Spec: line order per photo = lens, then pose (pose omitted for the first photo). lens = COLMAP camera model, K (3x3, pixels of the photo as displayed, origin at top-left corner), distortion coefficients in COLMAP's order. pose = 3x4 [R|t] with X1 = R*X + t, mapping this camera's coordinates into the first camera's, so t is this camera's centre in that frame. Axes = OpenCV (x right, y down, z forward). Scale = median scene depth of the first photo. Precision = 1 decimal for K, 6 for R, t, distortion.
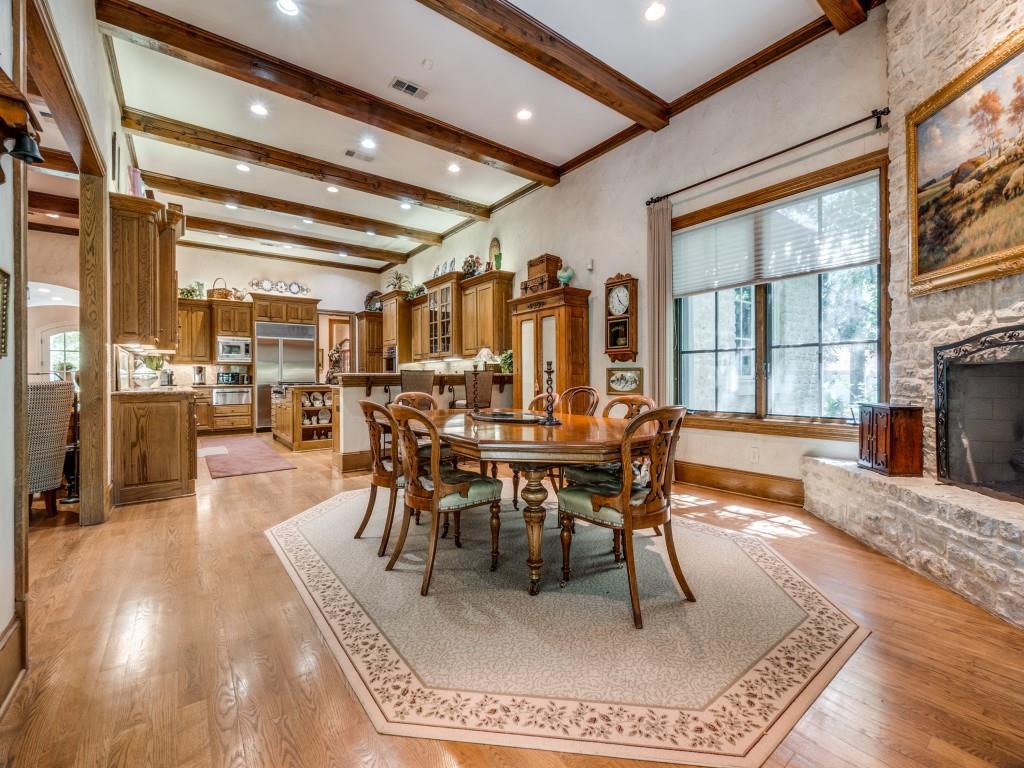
lens RADIAL K [[441.2, 0, 512.1], [0, 441.2, 379.9], [0, 0, 1]] dist [-0.003780, -0.001134]
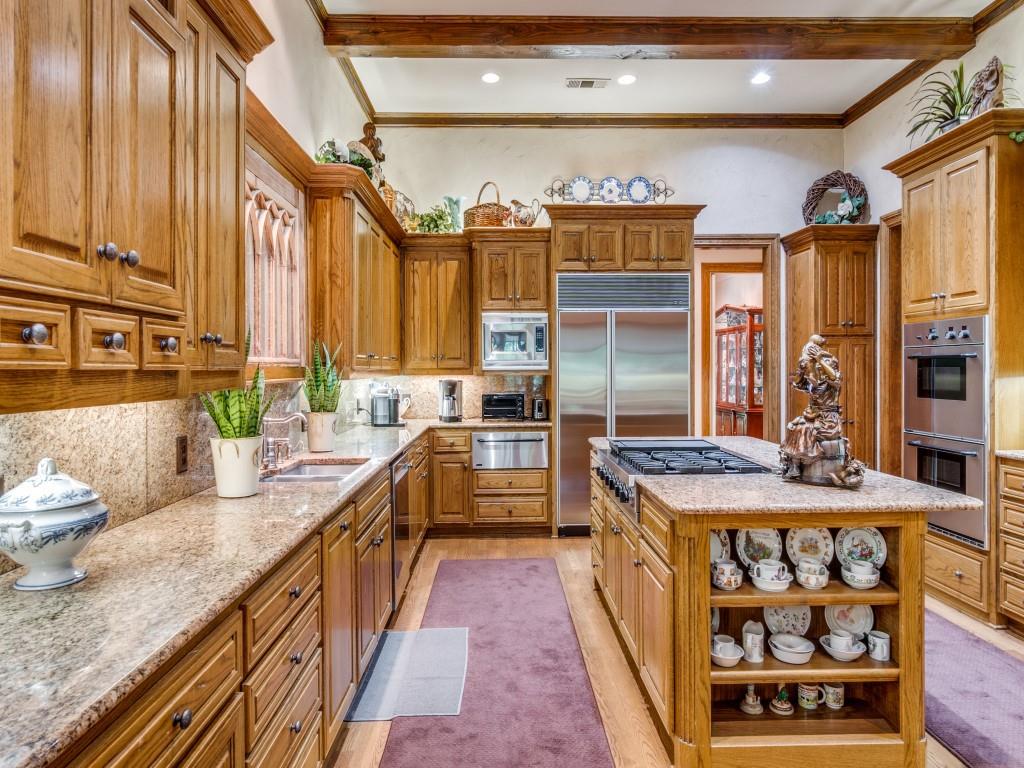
lens RADIAL K [[605.3, 0, 517.3], [0, 605.3, 375.5], [0, 0, 1]] dist [-0.000151, -0.000099]
pose [[0.816469, 0.009261, -0.577315, -0.283477], [-0.000014, 0.999872, 0.016021, -0.044672], [0.577389, -0.013073, 0.816365, 0.513910]]
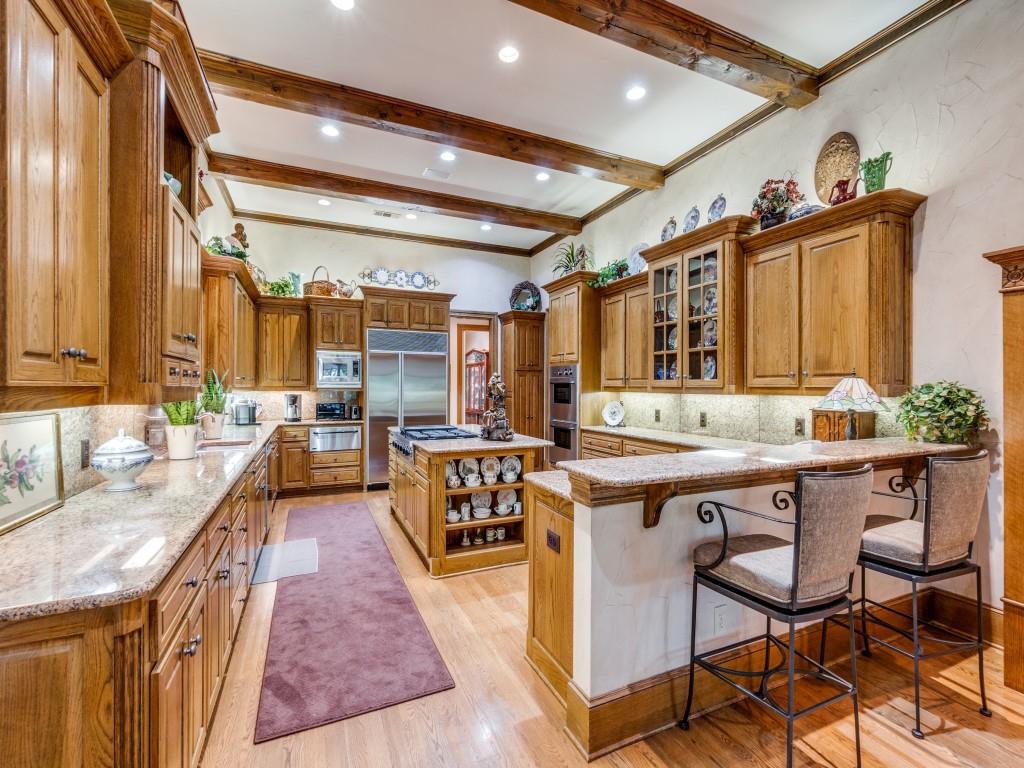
lens RADIAL K [[443.8, 0, 508.8], [0, 443.8, 391.1], [0, 0, 1]] dist [-0.003727, 0.000195]
pose [[0.975031, 0.011911, -0.221747, -0.219041], [-0.009762, 0.999894, 0.010784, -0.045430], [0.221852, -0.008350, 0.975045, 0.385162]]
